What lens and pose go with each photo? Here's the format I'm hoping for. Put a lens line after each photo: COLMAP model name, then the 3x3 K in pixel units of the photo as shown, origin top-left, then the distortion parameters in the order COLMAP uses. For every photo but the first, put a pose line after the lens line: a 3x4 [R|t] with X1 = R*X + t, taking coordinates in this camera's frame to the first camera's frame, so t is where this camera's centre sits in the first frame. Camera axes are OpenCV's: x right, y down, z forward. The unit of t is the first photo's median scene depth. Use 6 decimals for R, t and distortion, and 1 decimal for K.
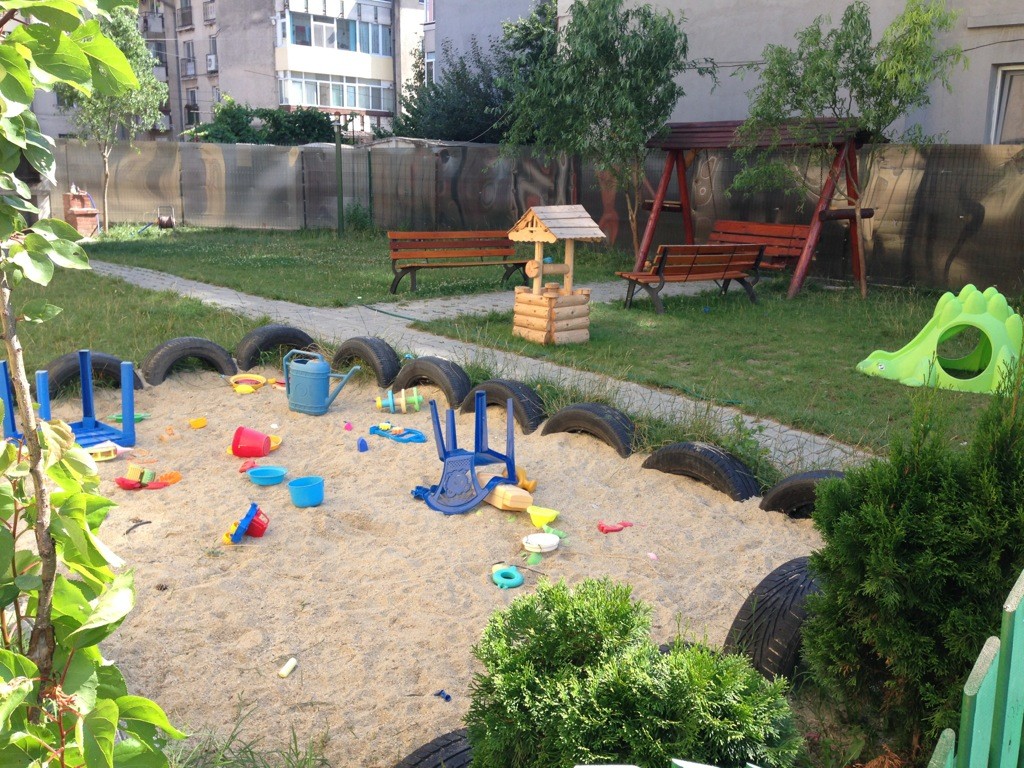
lens RADIAL K [[990.2, 0, 515.1], [0, 990.2, 388.9], [0, 0, 1]] dist [0.068814, 0.000000]
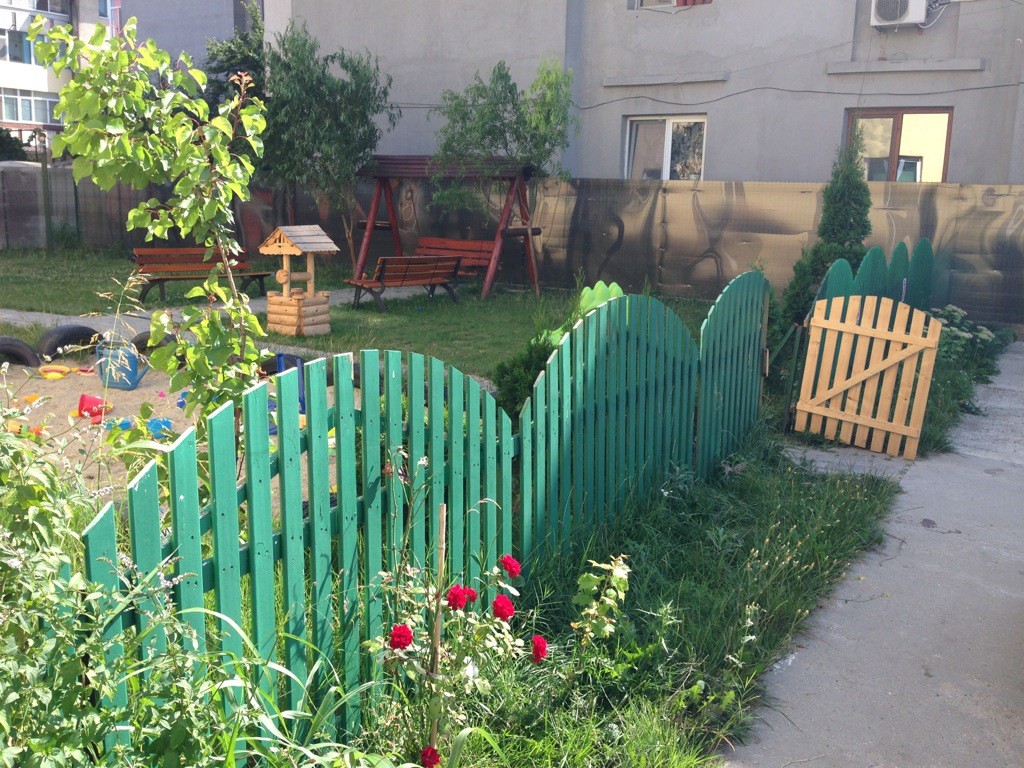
lens RADIAL K [[990.2, 0, 513.4], [0, 990.2, 381.0], [0, 0, 1]] dist [0.068814, 0.000000]
pose [[0.955899, -0.051983, 0.289059, -0.051289], [0.059388, 0.998092, -0.016899, 0.034242], [-0.287629, 0.033320, 0.957162, -0.194963]]
